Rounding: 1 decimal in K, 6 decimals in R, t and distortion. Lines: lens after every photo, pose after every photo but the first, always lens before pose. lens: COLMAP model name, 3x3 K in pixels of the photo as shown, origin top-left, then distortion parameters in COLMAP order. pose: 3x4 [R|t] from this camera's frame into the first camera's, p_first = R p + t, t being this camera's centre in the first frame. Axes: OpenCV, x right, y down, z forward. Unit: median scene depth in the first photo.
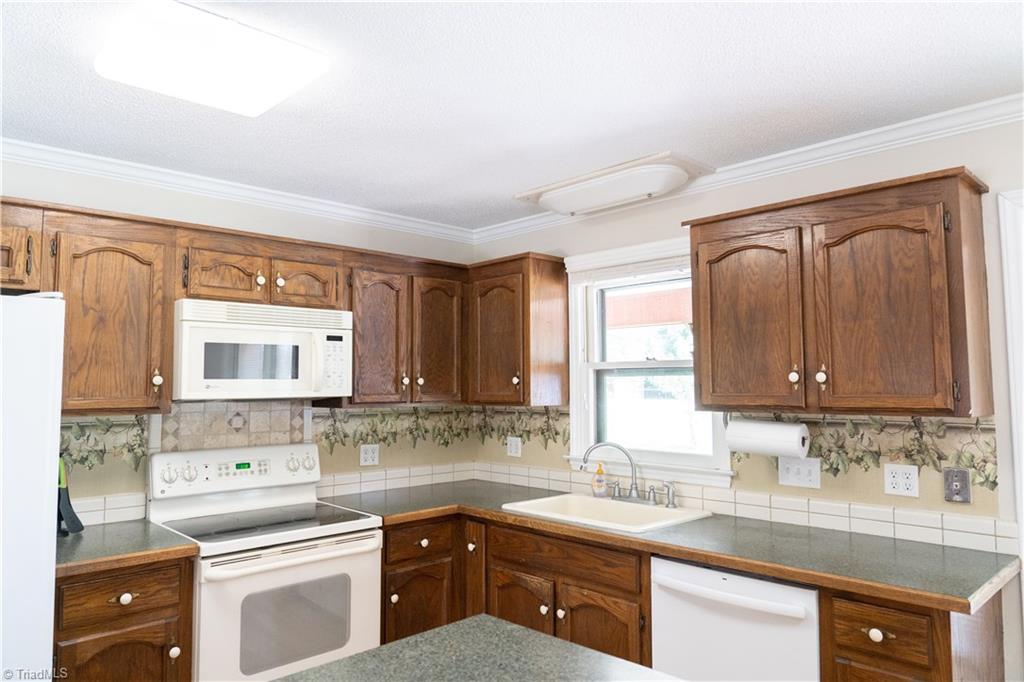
lens RADIAL K [[688.9, 0, 516.3], [0, 688.9, 337.3], [0, 0, 1]] dist [-0.018898, 0.006894]
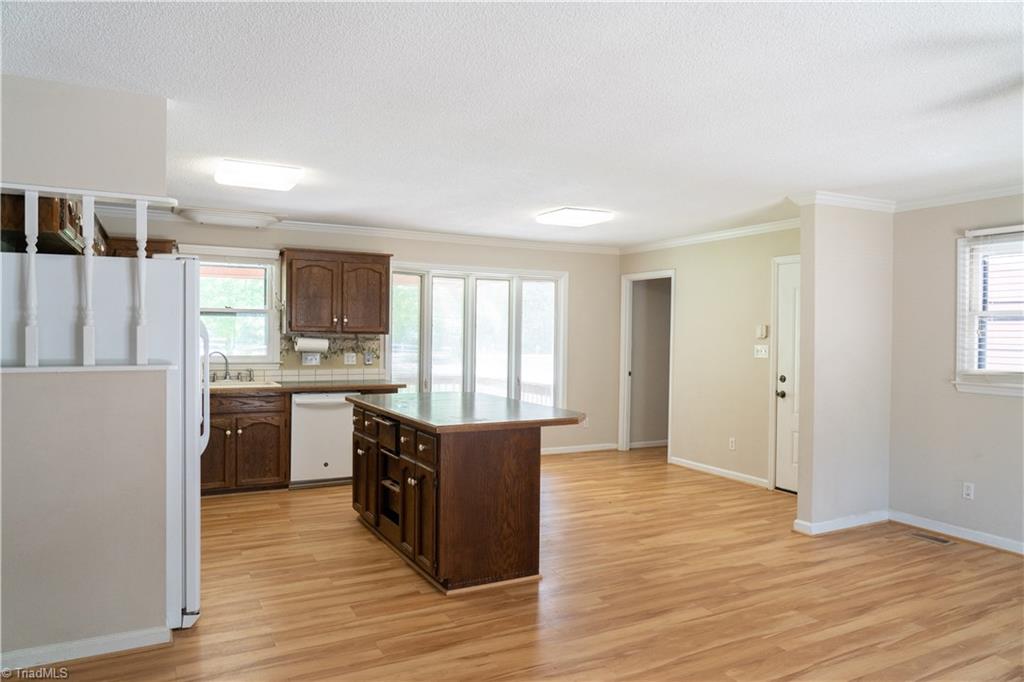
lens RADIAL K [[688.9, 0, 516.3], [0, 688.9, 337.3], [0, 0, 1]] dist [-0.018898, 0.006894]
pose [[0.272751, 0.000034, 0.962085, -1.596635], [-0.079313, 0.996597, 0.022450, 0.008596], [-0.958810, -0.082429, 0.271825, -0.310928]]
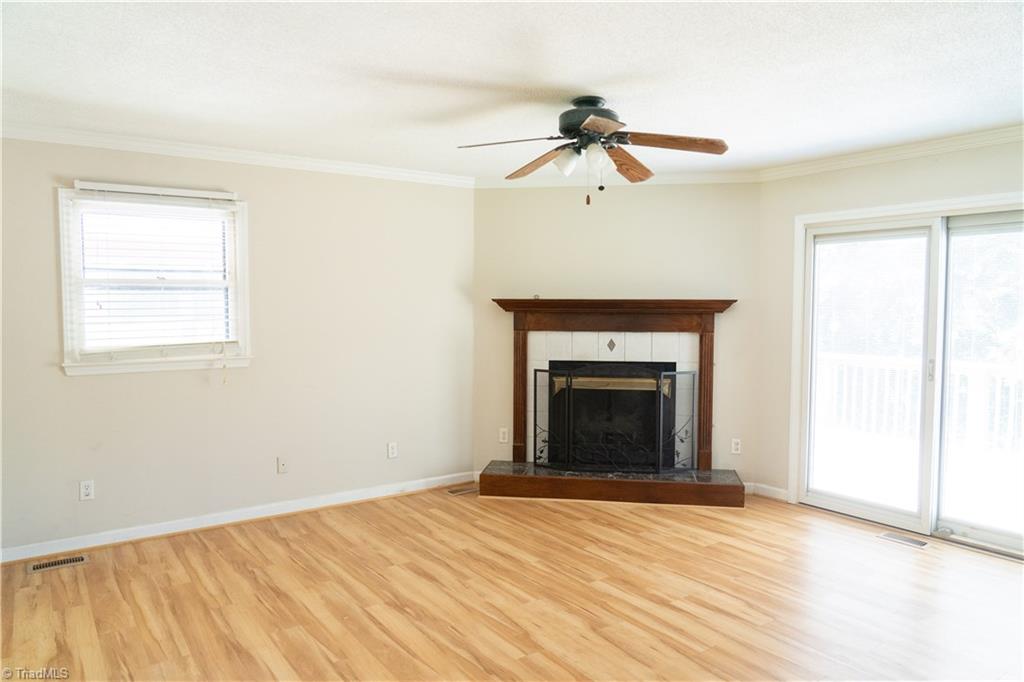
lens RADIAL K [[688.9, 0, 516.3], [0, 688.9, 337.3], [0, 0, 1]] dist [-0.018898, 0.006894]
pose [[-0.990969, -0.004412, 0.134017, -0.808158], [-0.006458, 0.999869, -0.014838, 0.028800], [-0.133934, -0.015570, -0.990868, 0.307196]]
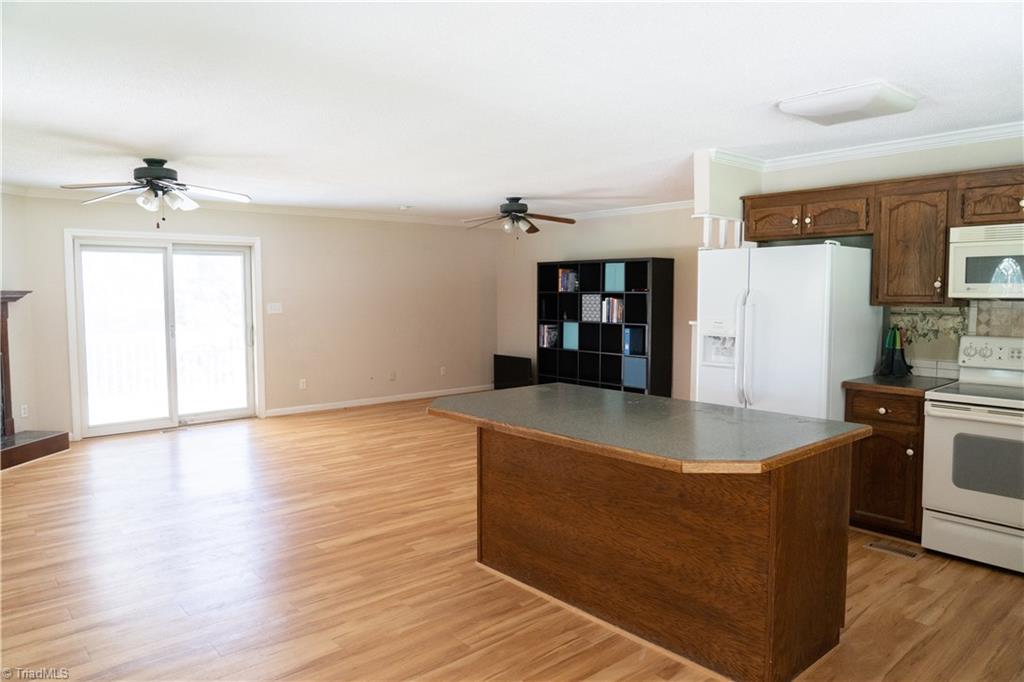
lens RADIAL K [[688.9, 0, 516.3], [0, 688.9, 337.3], [0, 0, 1]] dist [-0.018898, 0.006894]
pose [[-0.052139, 0.073866, -0.995904, 0.929286], [0.070717, 0.995030, 0.070098, 0.007066], [0.996133, -0.066772, -0.057103, 0.145257]]
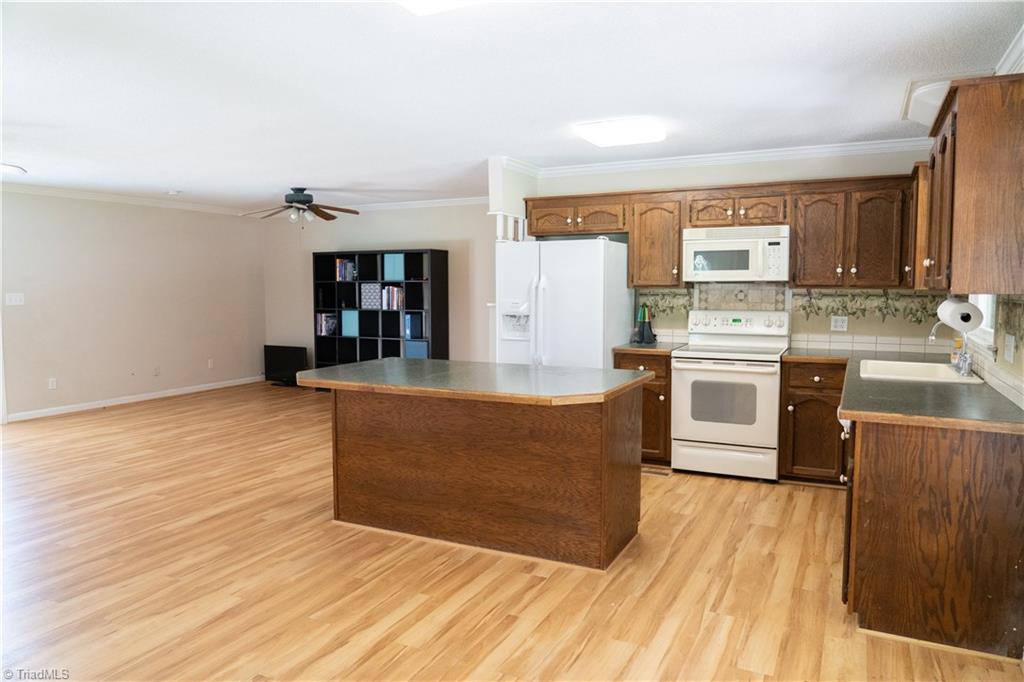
lens RADIAL K [[688.9, 0, 516.3], [0, 688.9, 337.3], [0, 0, 1]] dist [-0.018898, 0.006894]
pose [[0.333083, 0.077757, -0.939686, 1.106647], [0.065287, 0.992300, 0.105253, 0.010976], [0.940635, -0.096407, 0.325441, -0.094885]]
